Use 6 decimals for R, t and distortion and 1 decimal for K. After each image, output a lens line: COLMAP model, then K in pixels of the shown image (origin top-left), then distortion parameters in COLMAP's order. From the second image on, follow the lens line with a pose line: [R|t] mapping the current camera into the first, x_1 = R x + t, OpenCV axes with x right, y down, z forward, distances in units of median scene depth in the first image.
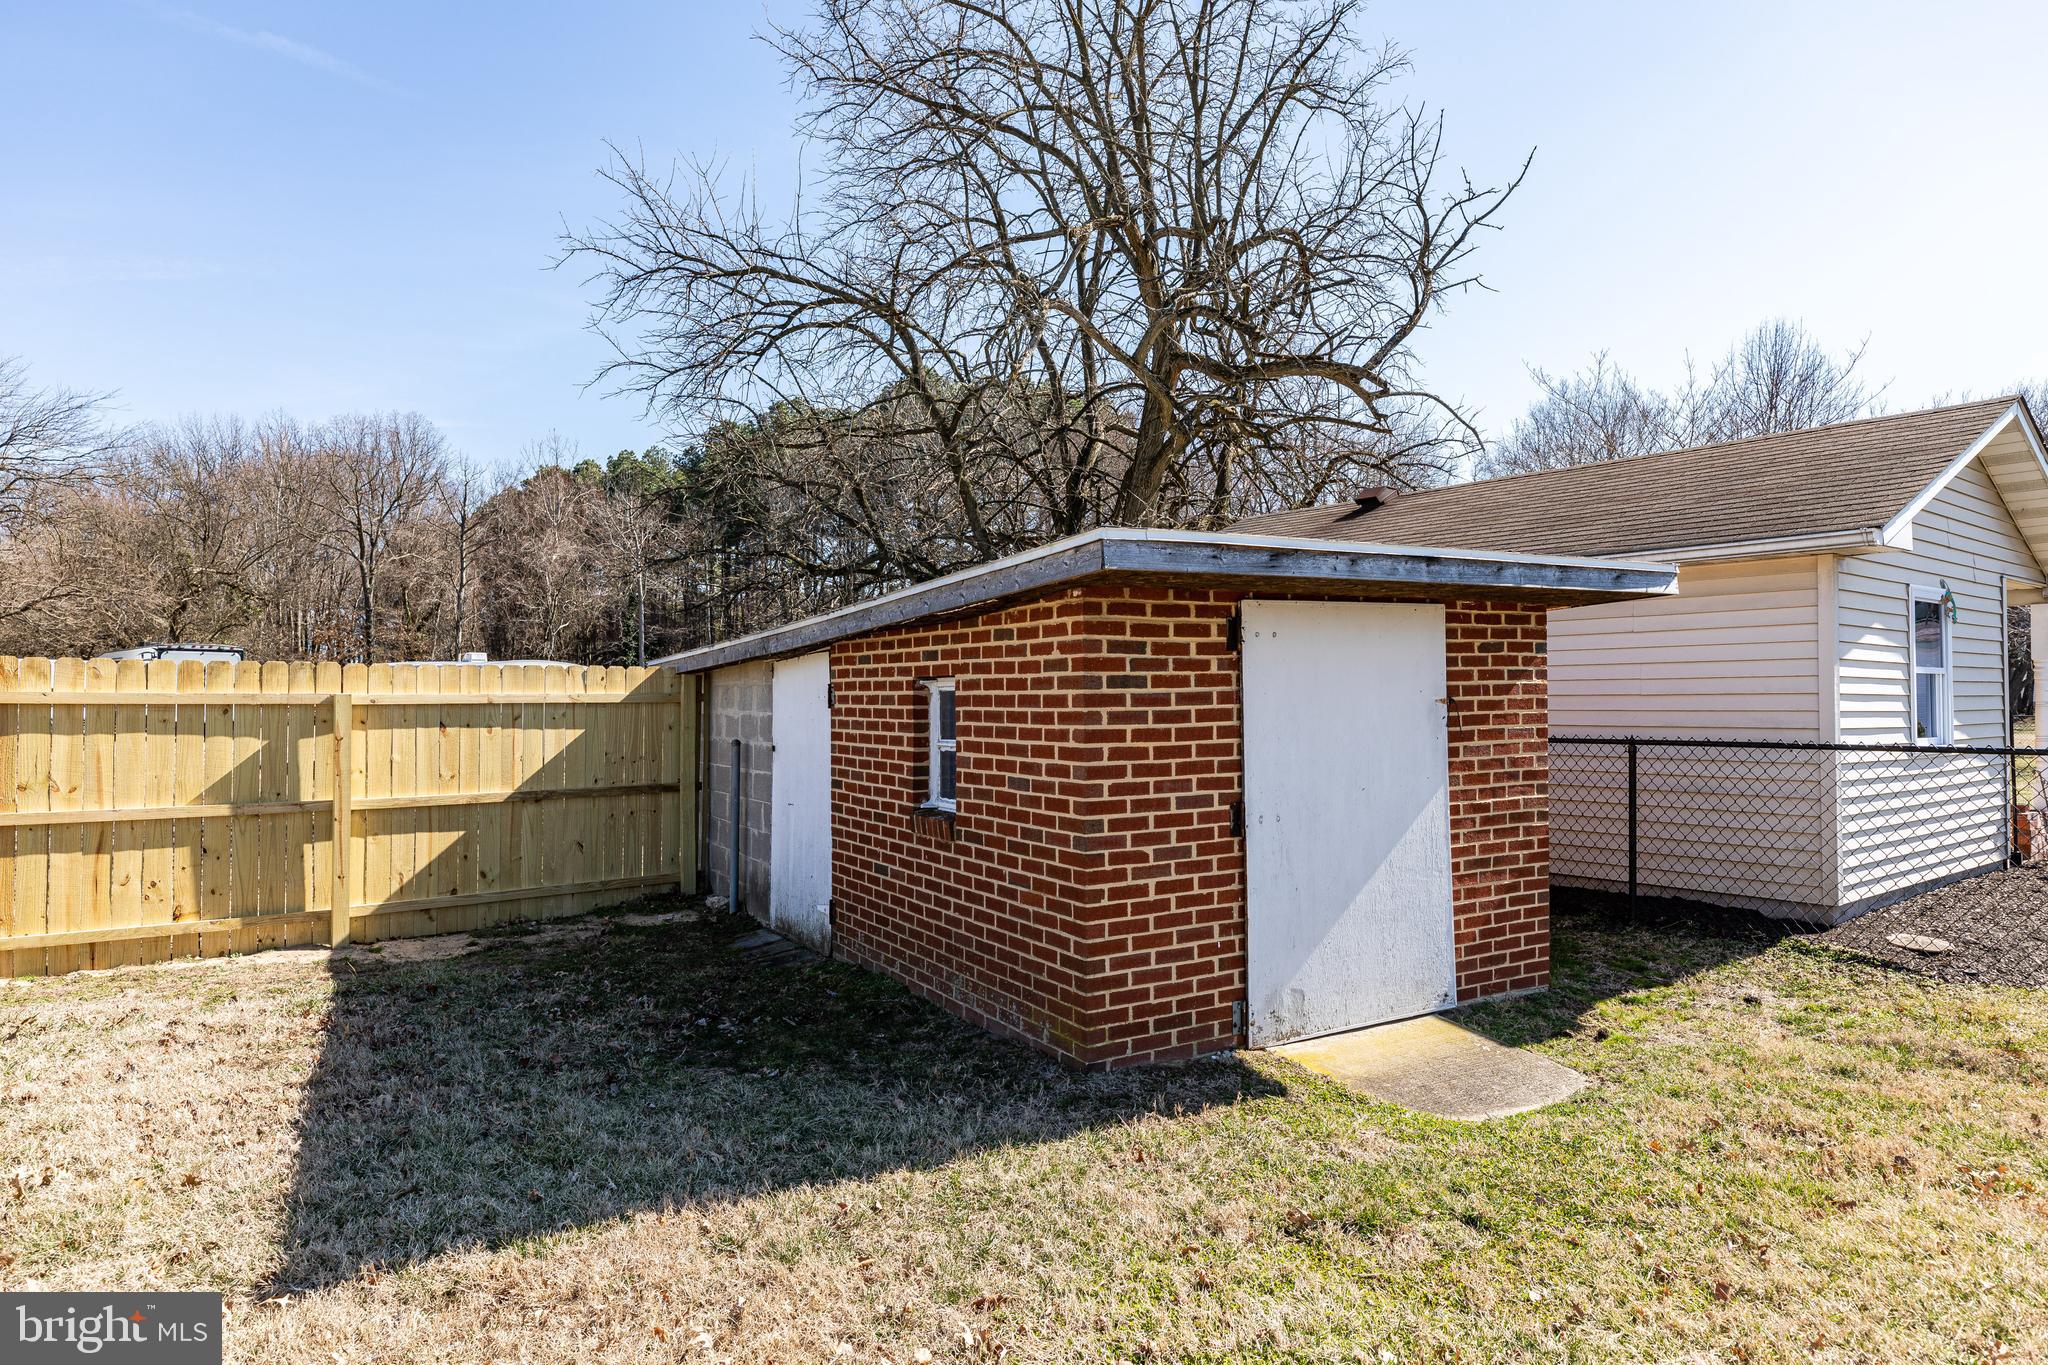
lens RADIAL K [[1213.3, 0, 1035.3], [0, 1213.3, 676.0], [0, 0, 1]] dist [-0.006247, -0.000782]
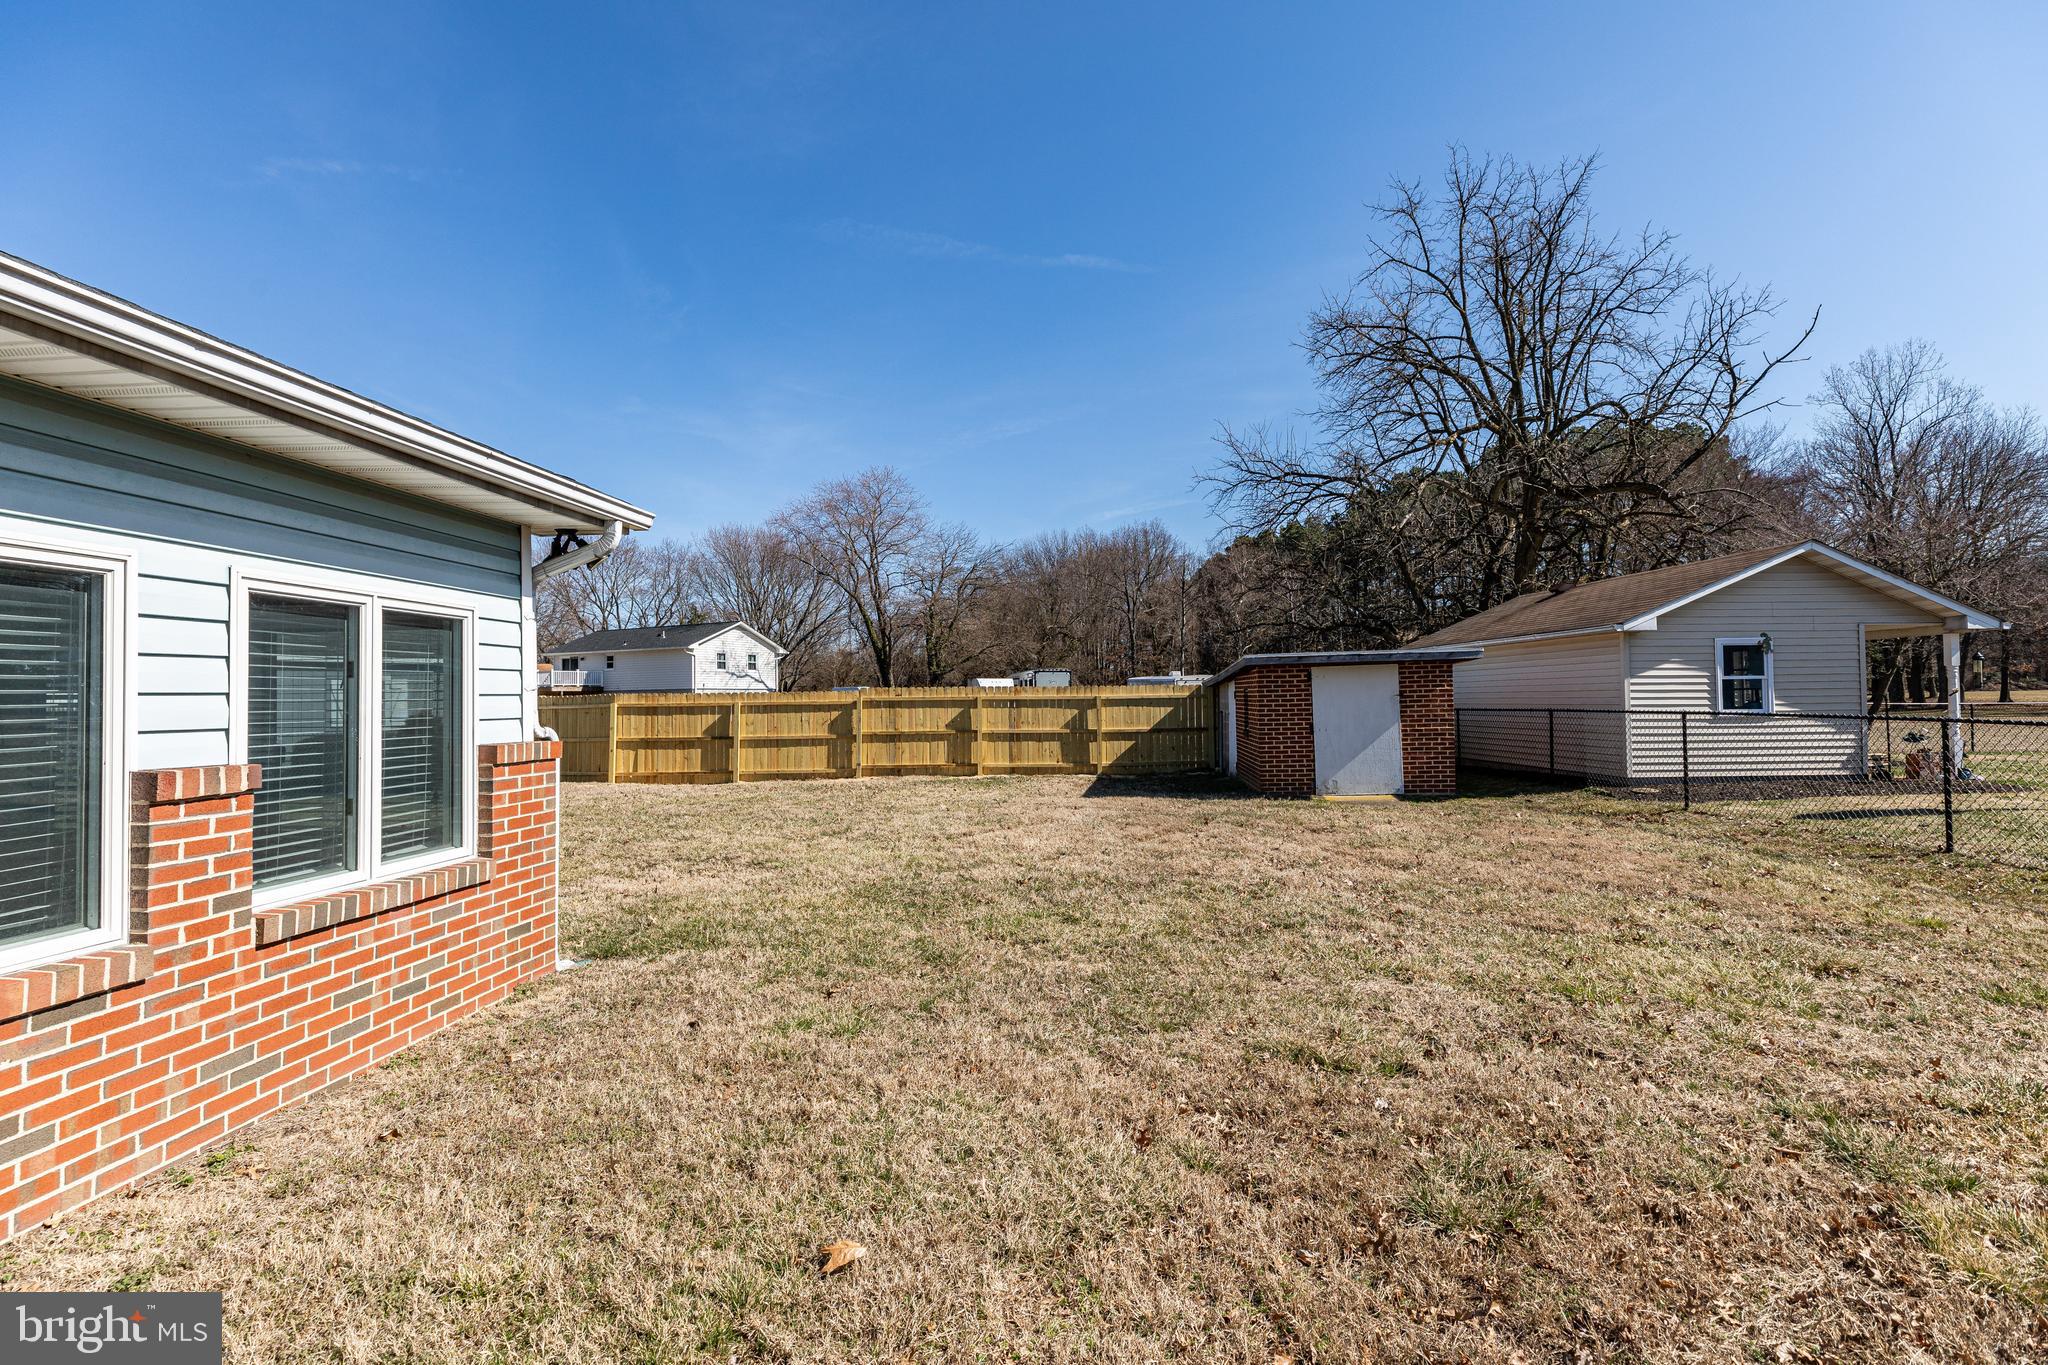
lens RADIAL K [[915.0, 0, 1022.7], [0, 915.0, 684.8], [0, 0, 1]] dist [-0.005512, -0.000376]
pose [[0.806419, -0.016570, -0.591112, 0.655257], [0.022423, 0.999745, 0.002566, -0.022953], [0.590919, -0.015324, 0.806585, -1.006740]]
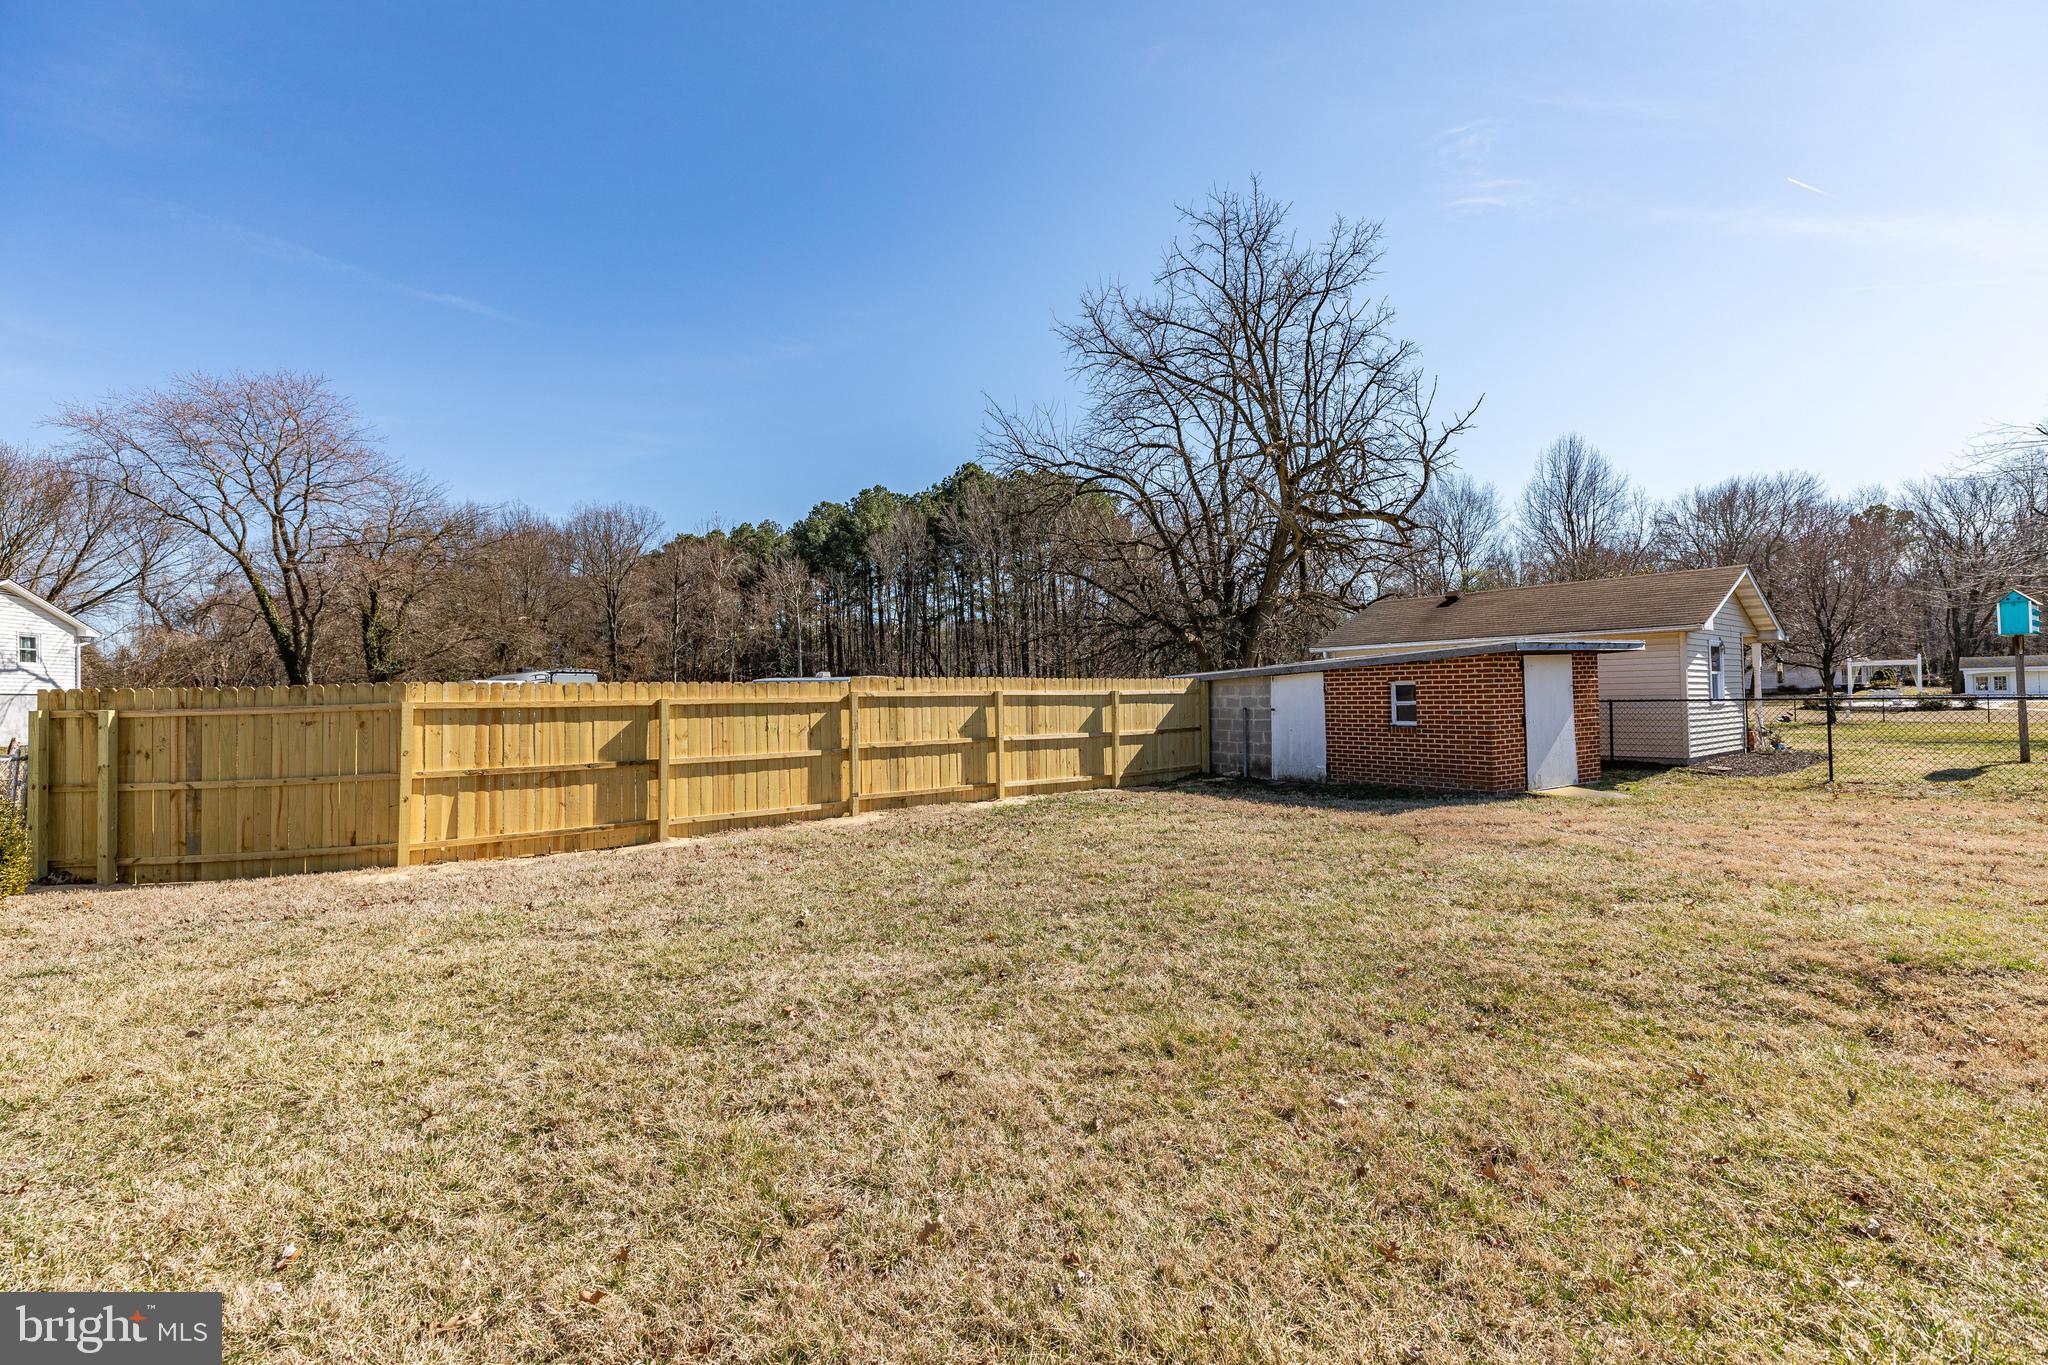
lens RADIAL K [[915.0, 0, 1023.4], [0, 915.0, 681.6], [0, 0, 1]] dist [-0.005512, -0.000376]
pose [[0.999570, -0.014414, 0.025528, -0.778631], [0.014384, 0.999896, 0.001352, -0.009694], [-0.025545, -0.000984, 0.999673, -0.897602]]
